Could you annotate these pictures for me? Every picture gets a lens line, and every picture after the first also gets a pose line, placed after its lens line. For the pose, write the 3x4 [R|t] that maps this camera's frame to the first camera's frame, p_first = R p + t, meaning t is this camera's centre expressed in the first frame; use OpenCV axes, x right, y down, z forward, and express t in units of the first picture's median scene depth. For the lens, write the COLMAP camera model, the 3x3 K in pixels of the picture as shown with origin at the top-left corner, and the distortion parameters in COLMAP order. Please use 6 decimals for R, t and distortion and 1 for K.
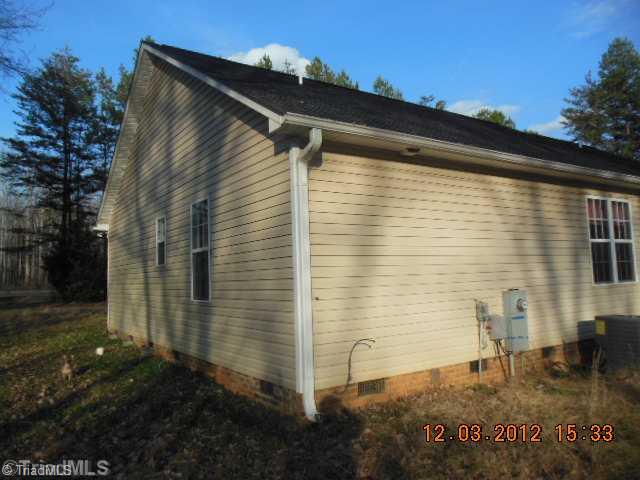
lens RADIAL K [[499.7, 0, 320.0], [0, 499.7, 240.0], [0, 0, 1]] dist [0.004738, 0.000622]
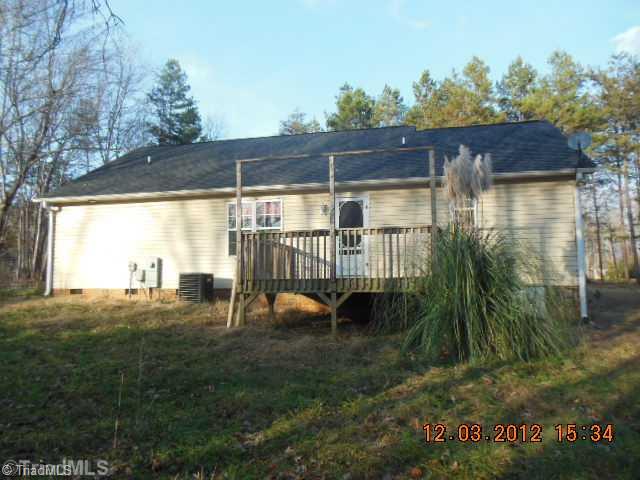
lens RADIAL K [[499.7, 0, 320.0], [0, 499.7, 240.0], [0, 0, 1]] dist [0.004738, 0.000622]
pose [[0.652784, -0.050549, -0.755856, 2.226705], [0.027434, 0.998694, -0.043096, 0.127927], [0.757047, 0.007397, 0.653318, 0.181215]]
